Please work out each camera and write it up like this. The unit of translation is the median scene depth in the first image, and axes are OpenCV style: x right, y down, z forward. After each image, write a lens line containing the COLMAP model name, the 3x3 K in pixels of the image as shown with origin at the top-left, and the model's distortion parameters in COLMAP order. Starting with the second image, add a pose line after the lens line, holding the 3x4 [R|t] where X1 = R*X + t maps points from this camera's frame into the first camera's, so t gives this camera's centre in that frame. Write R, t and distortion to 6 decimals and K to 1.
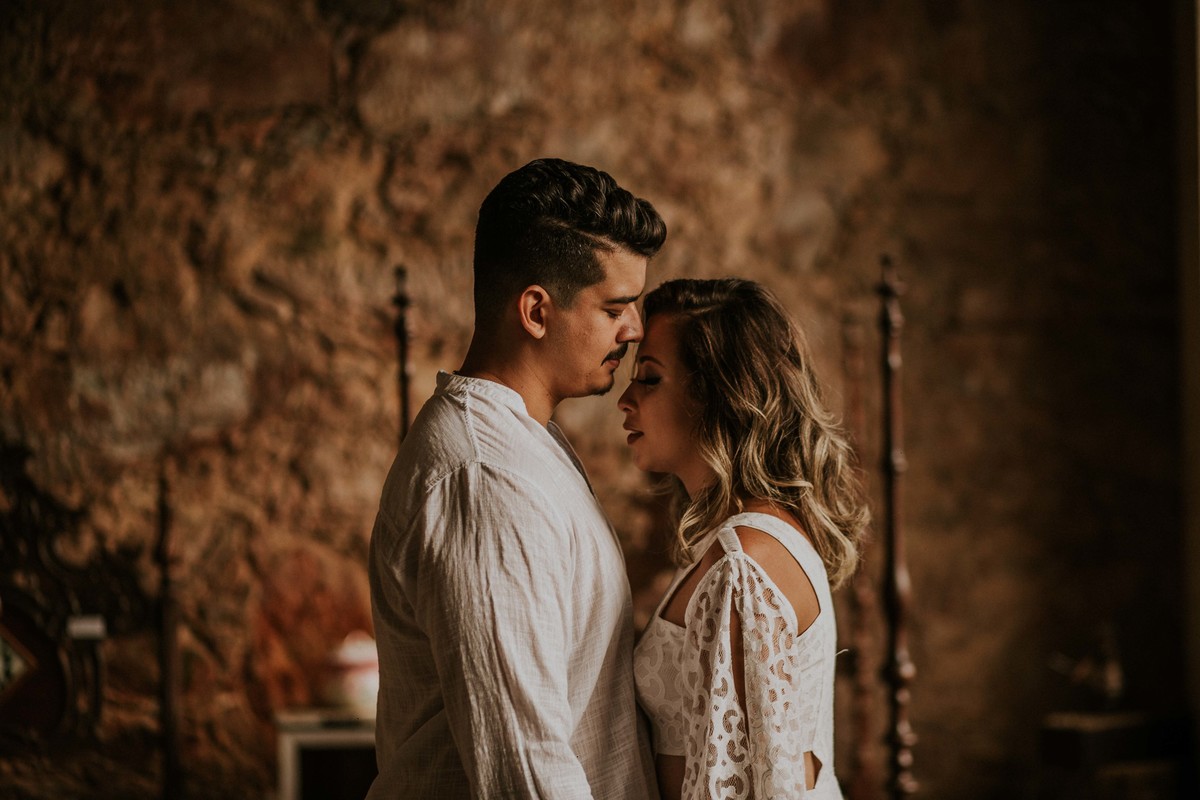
lens RADIAL K [[2833.3, 0, 541.3], [0, 2833.3, 365.6], [0, 0, 1]] dist [-0.046225, -0.332885]
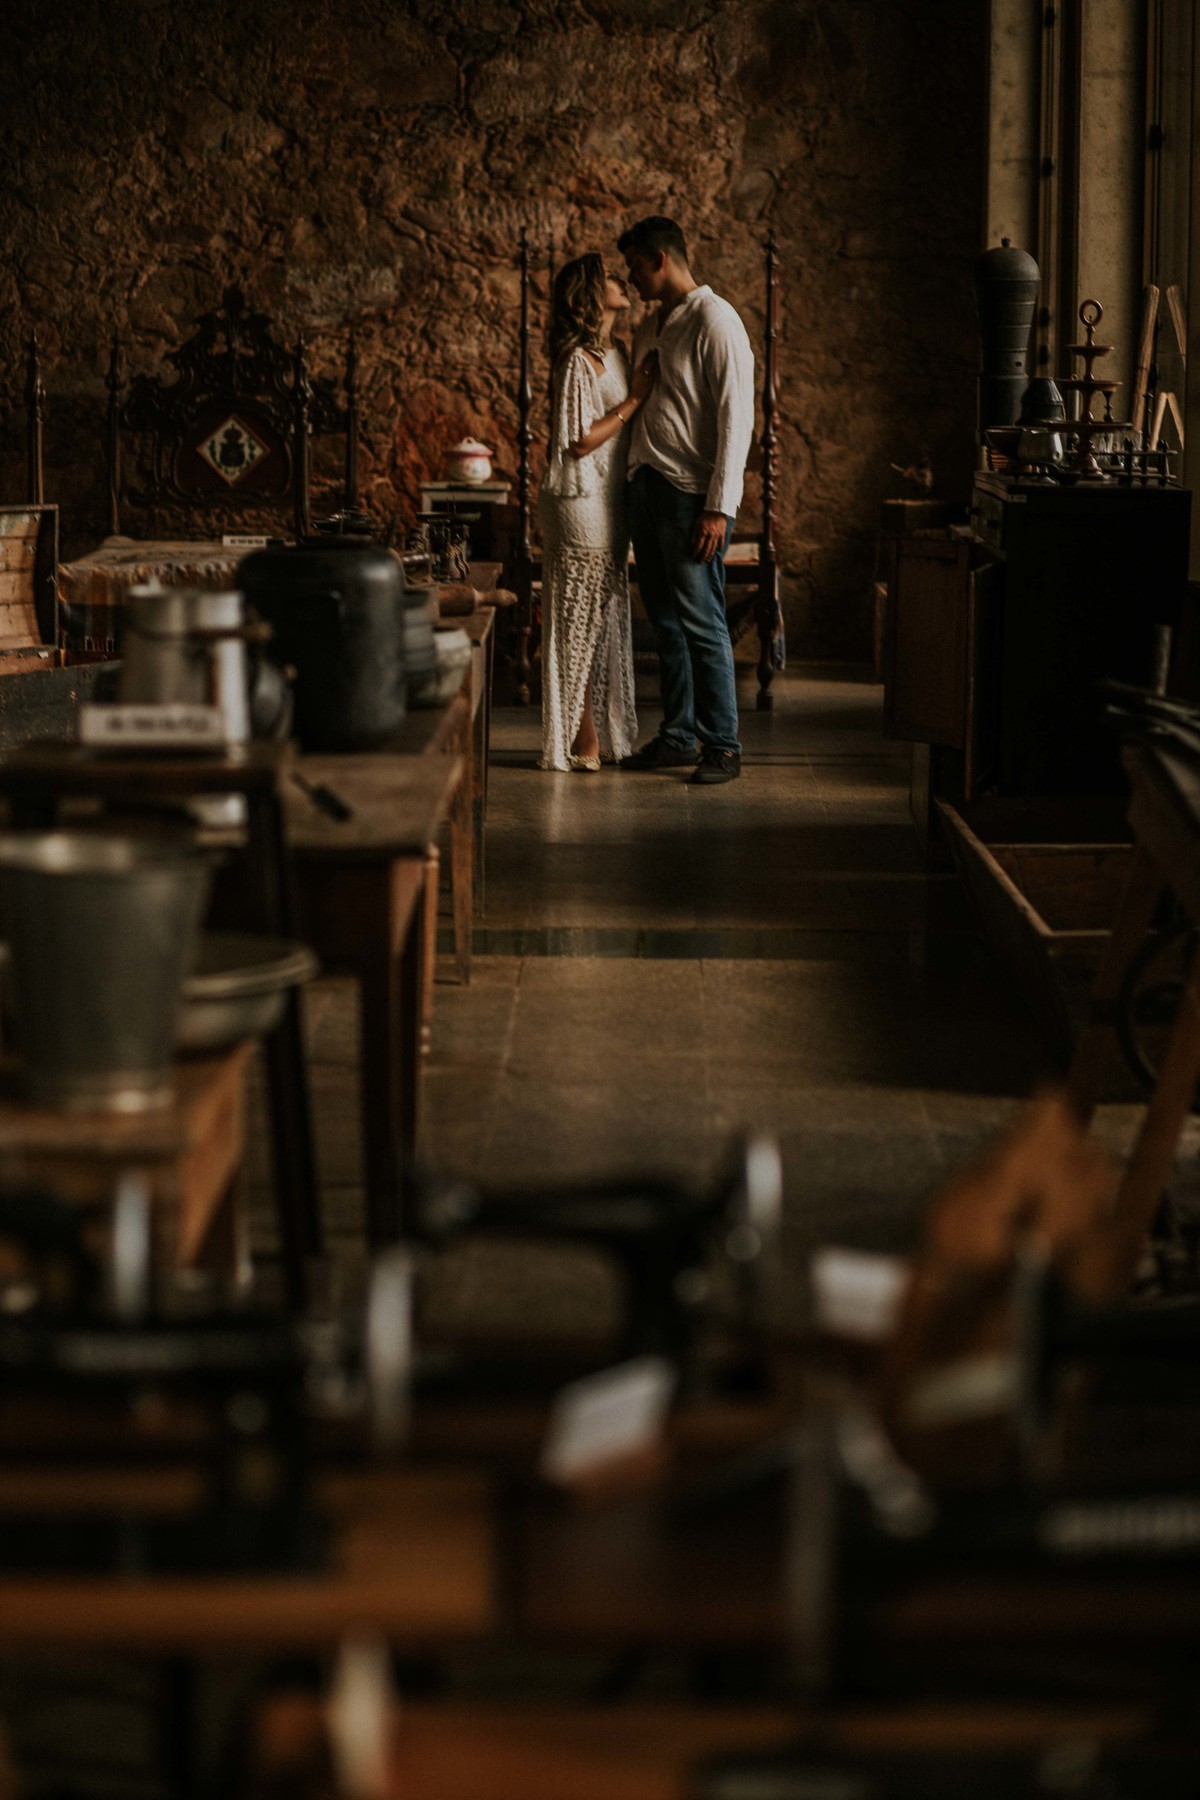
lens RADIAL K [[4323.9, 0, 600.0], [0, 4323.9, 900.0], [0, 0, 1]] dist [-0.050830, -1.453450]
pose [[0.999598, 0.025878, 0.011556, -0.009490], [-0.027382, 0.987030, 0.158185, -0.036497], [-0.007312, -0.158438, 0.987342, -1.439320]]
